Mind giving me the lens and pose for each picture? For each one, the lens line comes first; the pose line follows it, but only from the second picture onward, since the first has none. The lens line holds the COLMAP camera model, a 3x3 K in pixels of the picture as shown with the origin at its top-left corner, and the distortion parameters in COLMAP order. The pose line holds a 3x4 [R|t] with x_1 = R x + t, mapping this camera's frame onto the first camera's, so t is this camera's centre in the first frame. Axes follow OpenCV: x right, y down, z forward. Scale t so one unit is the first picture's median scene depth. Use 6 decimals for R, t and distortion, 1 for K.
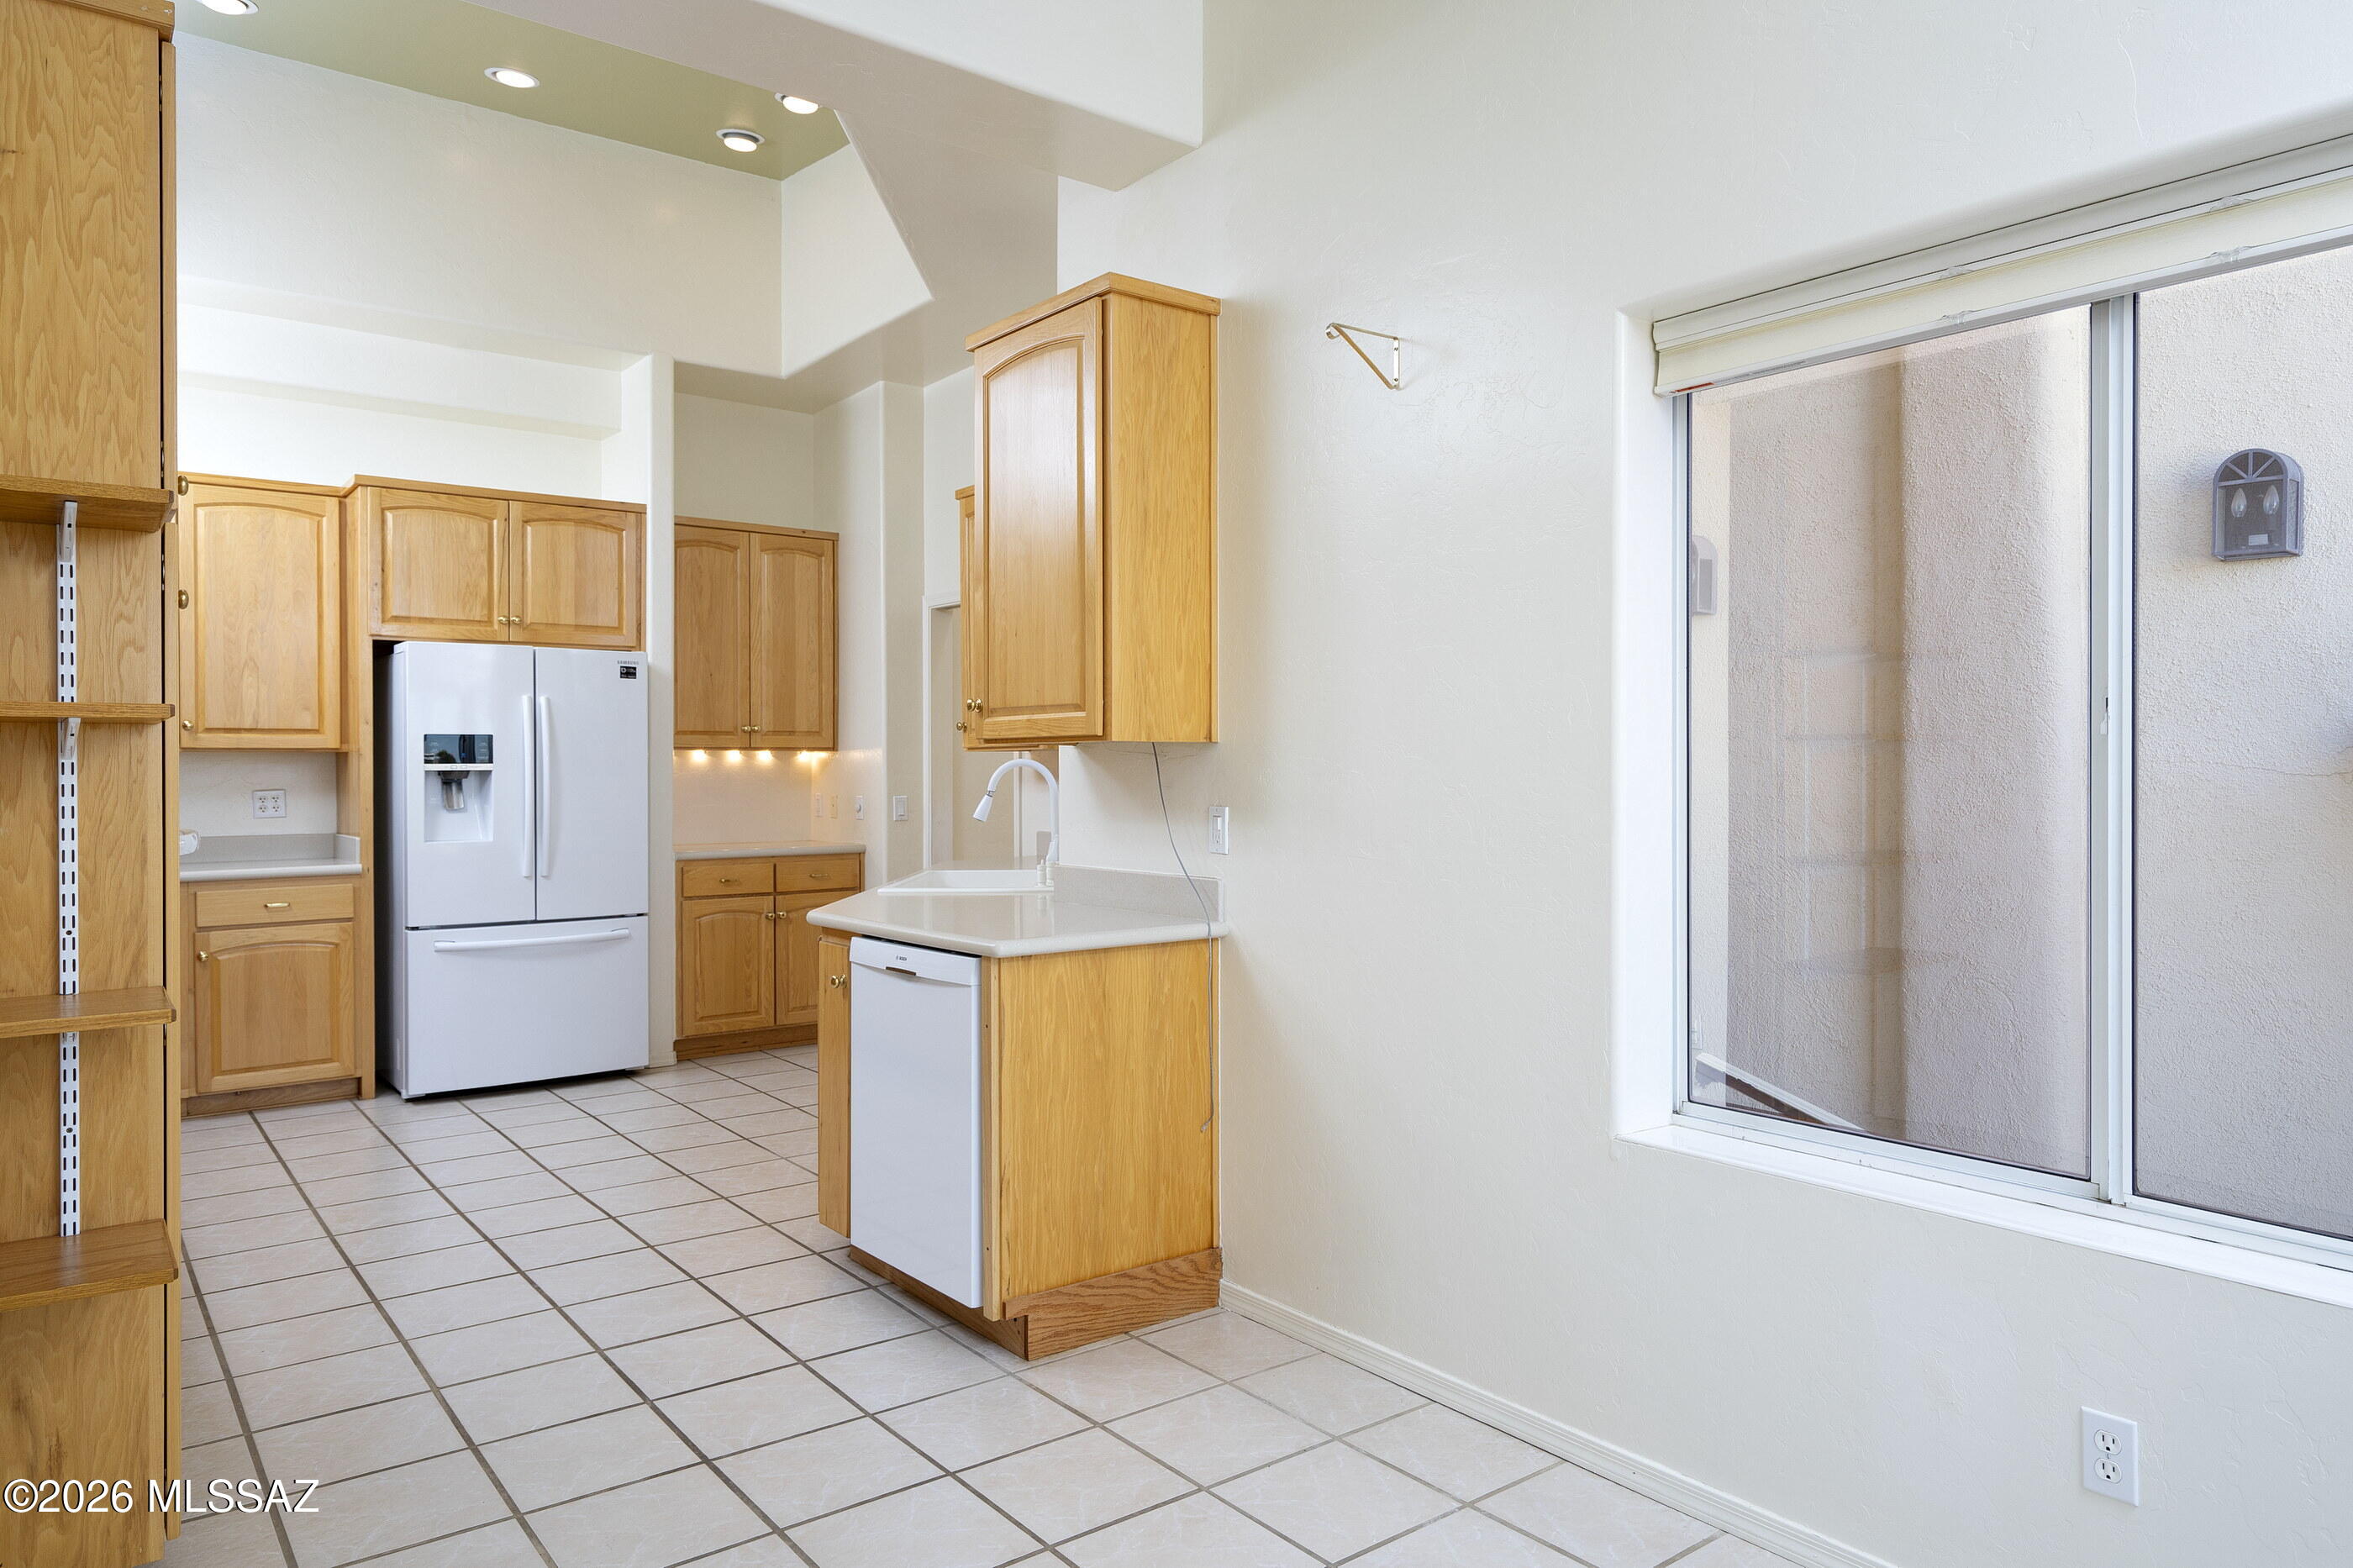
lens RADIAL K [[1493.0, 0, 1176.1], [0, 1493.0, 786.6], [0, 0, 1]] dist [-0.002185, 0.002752]
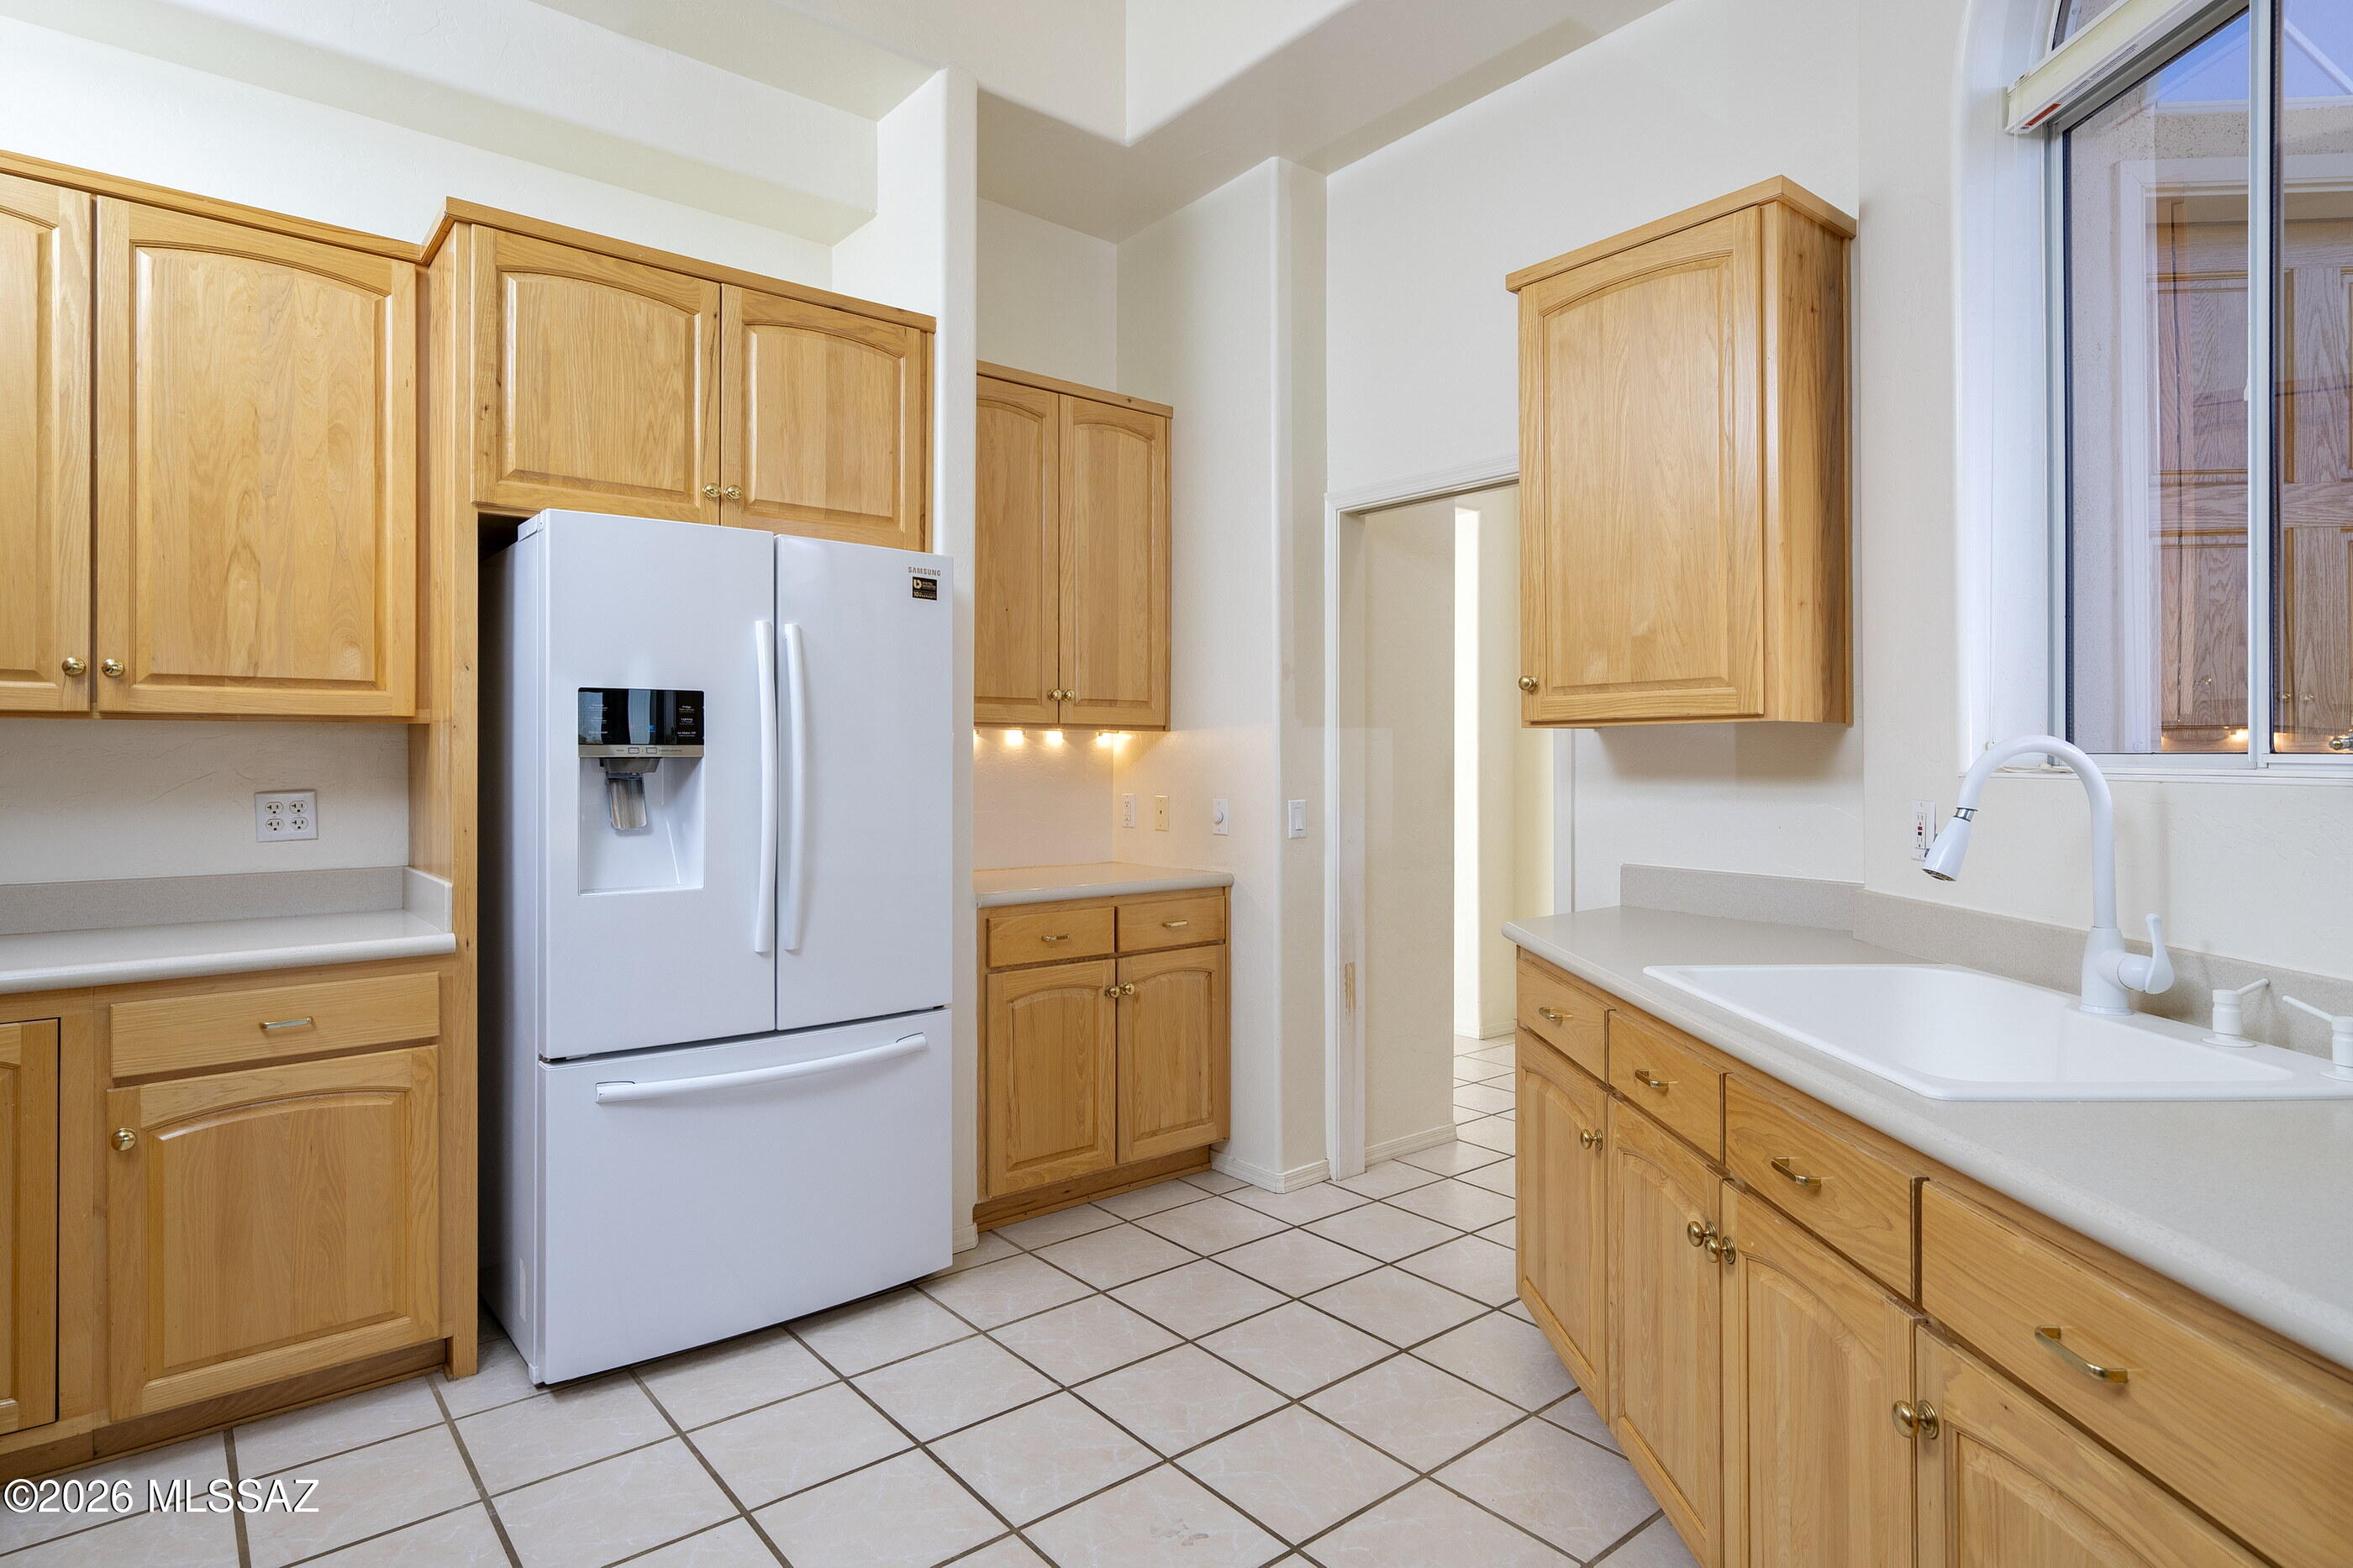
lens RADIAL K [[1260.5, 0, 1178.4], [0, 1260.5, 765.7], [0, 0, 1]] dist [-0.002013, -0.001251]
pose [[0.999394, 0.003737, 0.034610, -0.291865], [-0.003523, 0.999974, -0.006240, -0.005661], [-0.034633, 0.006115, 0.999381, 0.521163]]
